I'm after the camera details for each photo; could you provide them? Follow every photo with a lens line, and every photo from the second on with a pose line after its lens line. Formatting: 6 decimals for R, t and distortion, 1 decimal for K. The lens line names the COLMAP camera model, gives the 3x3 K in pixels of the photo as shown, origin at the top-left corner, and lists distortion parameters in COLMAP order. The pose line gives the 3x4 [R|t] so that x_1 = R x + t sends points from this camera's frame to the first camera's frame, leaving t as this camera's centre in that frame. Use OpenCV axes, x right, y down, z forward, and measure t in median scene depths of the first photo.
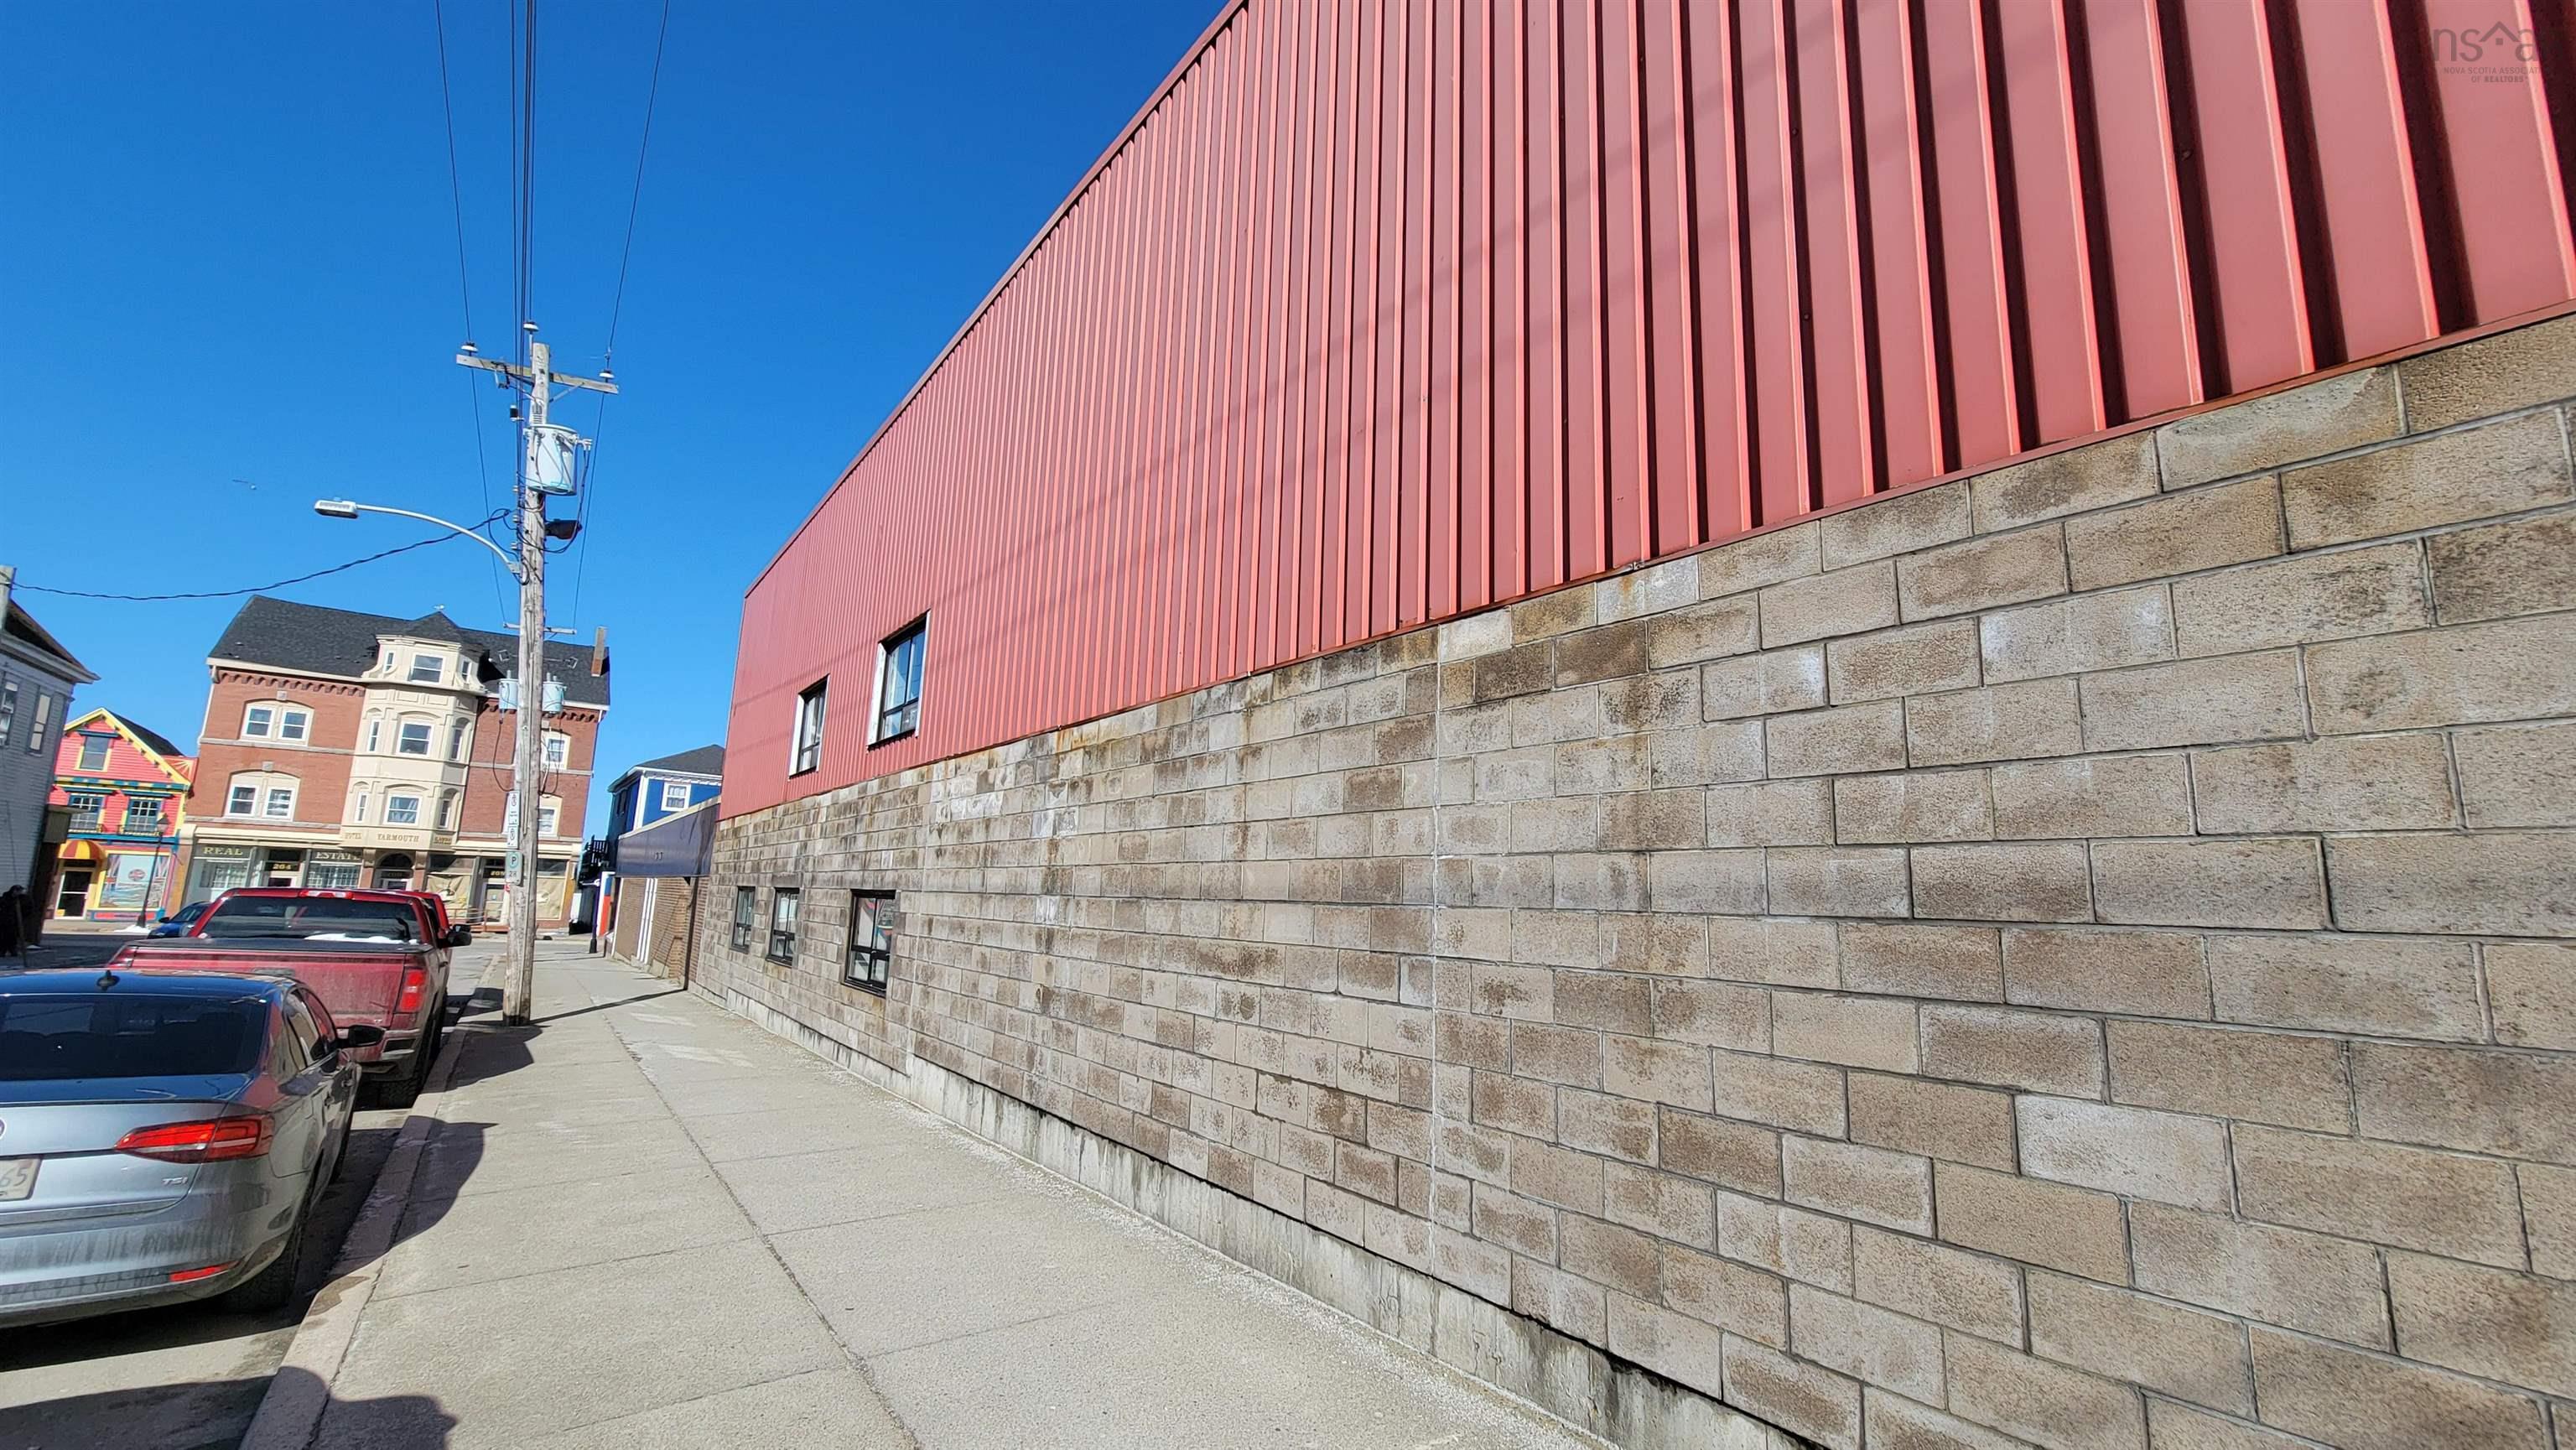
lens RADIAL K [[1035.5, 0, 1286.9], [0, 1035.5, 726.8], [0, 0, 1]] dist [0.001434, 0.000088]
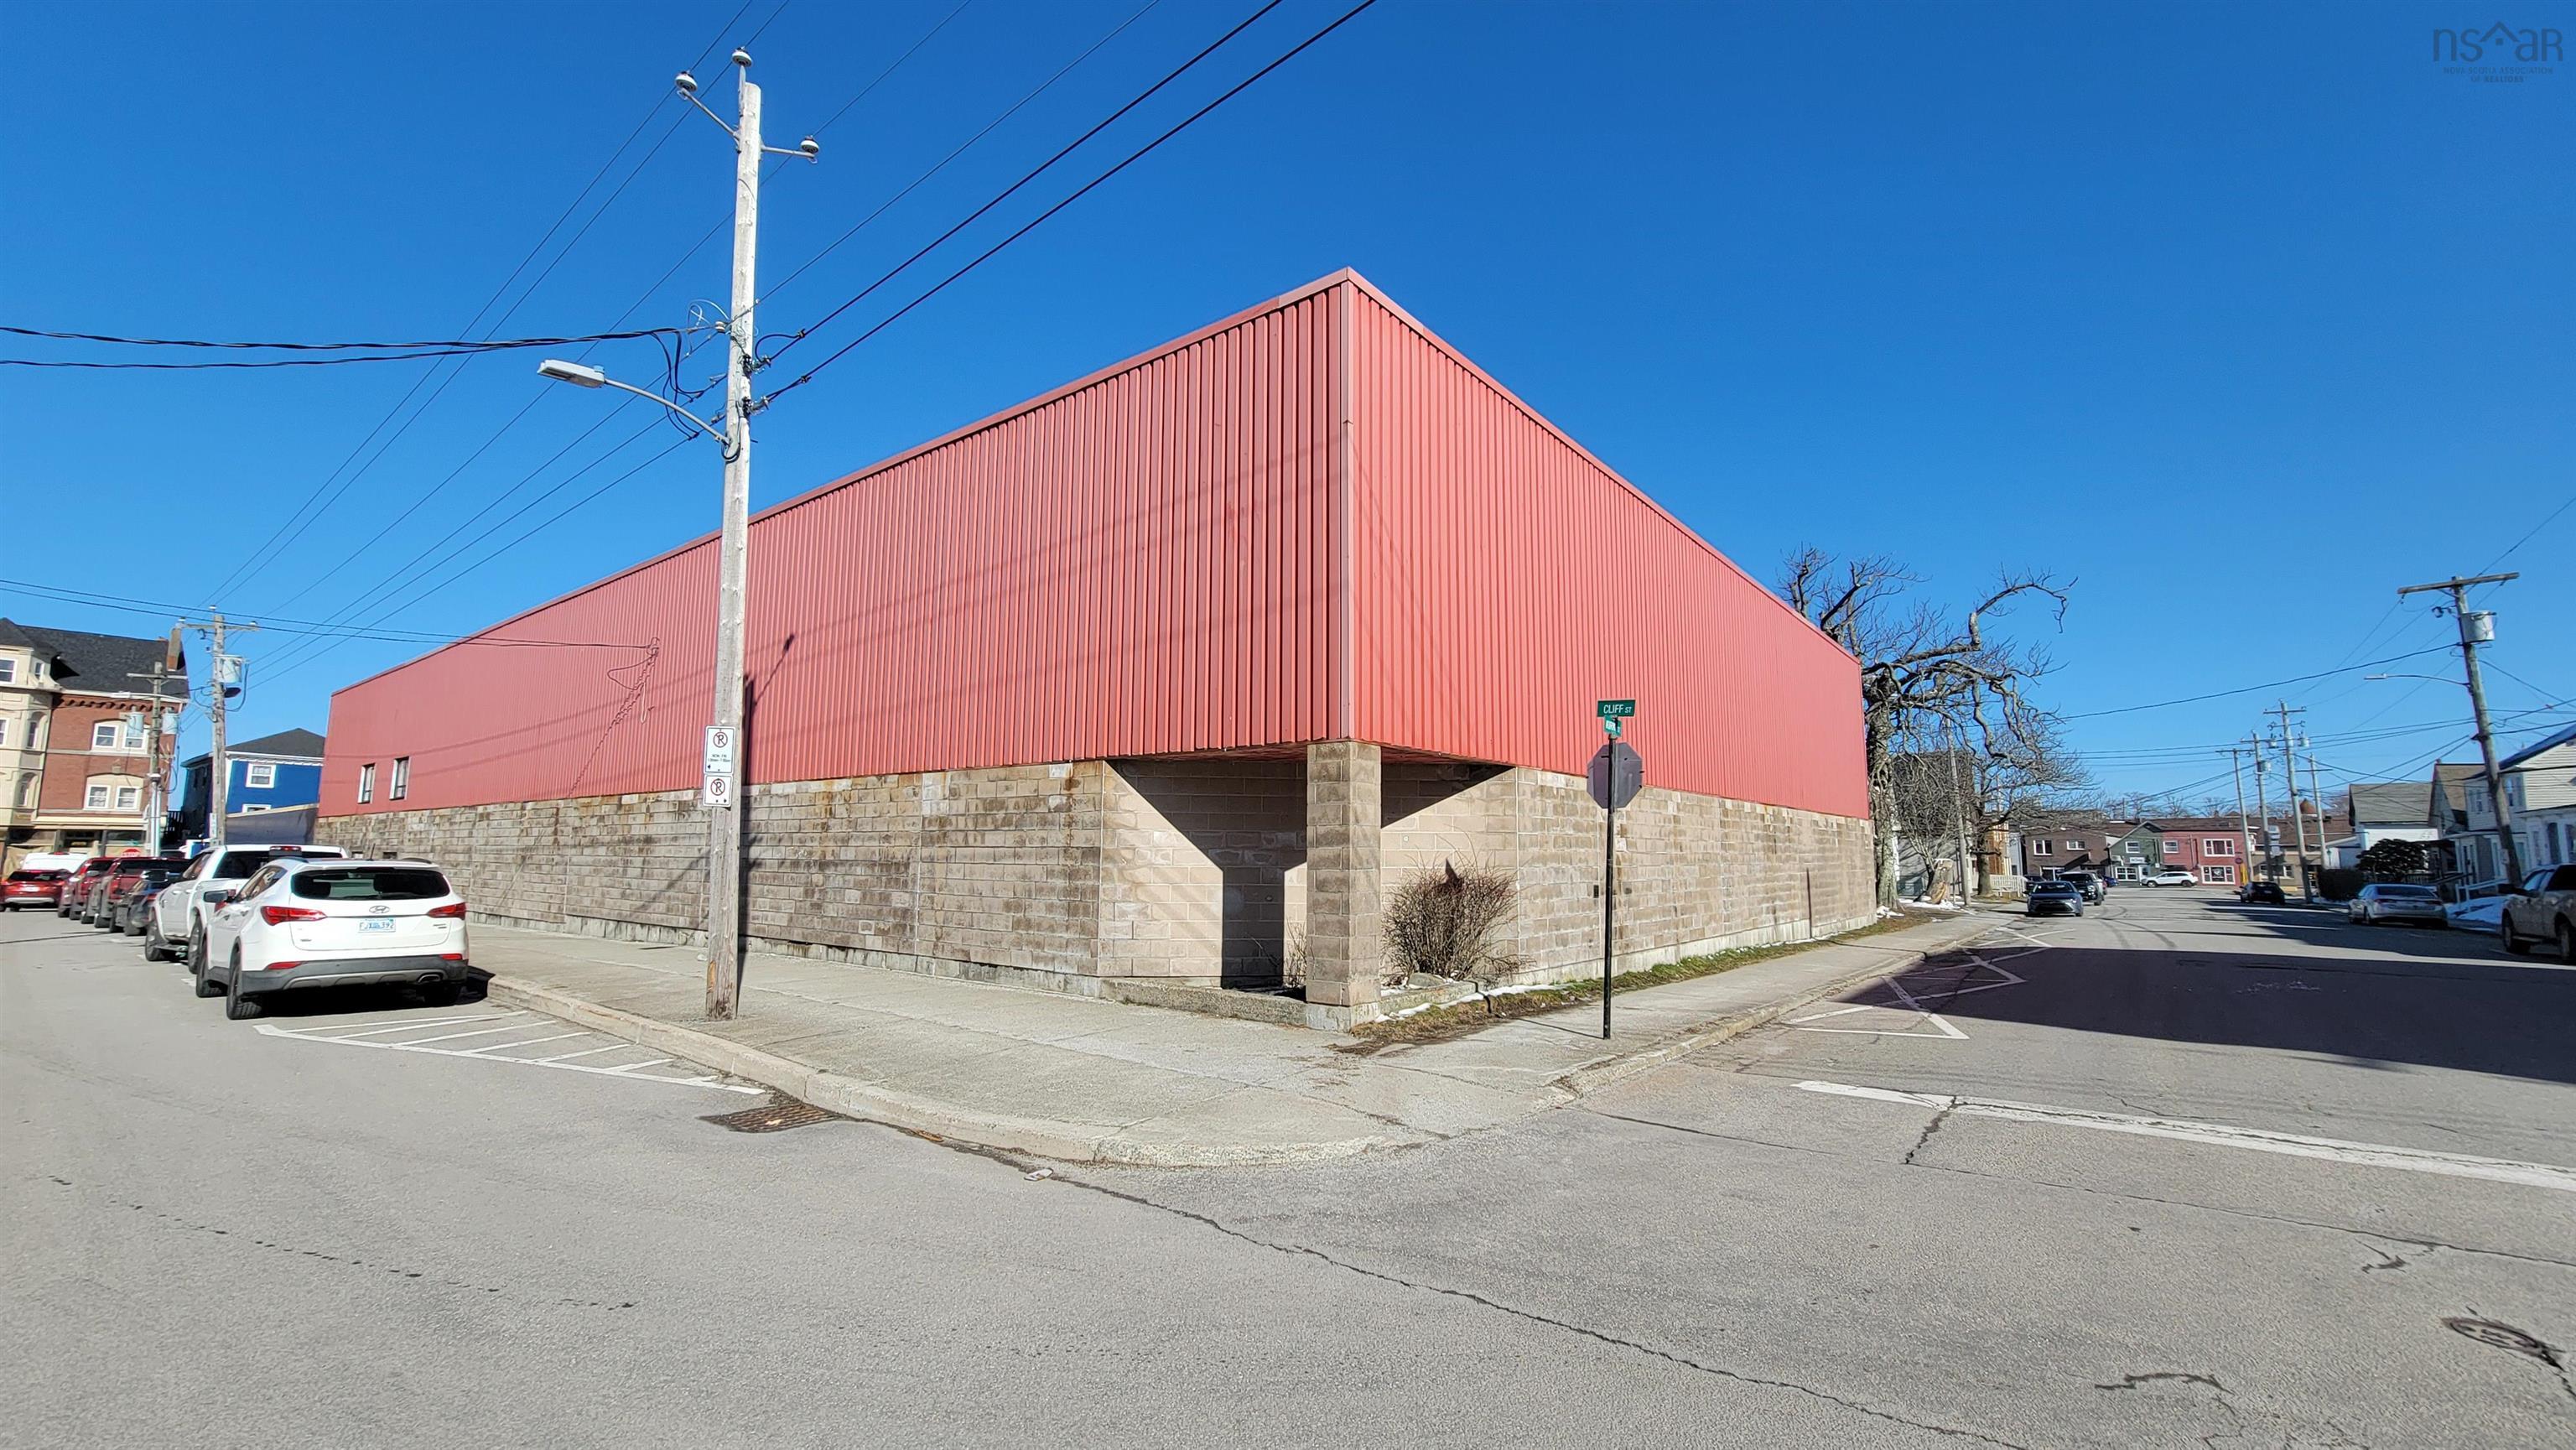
lens RADIAL K [[1035.5, 0, 1293.7], [0, 1035.5, 735.1], [0, 0, 1]] dist [0.001434, 0.000088]
pose [[0.964282, 0.008440, 0.264745, 0.260620], [-0.023552, 0.998266, 0.053956, -0.079219], [-0.263830, -0.058264, 0.962808, -0.501836]]
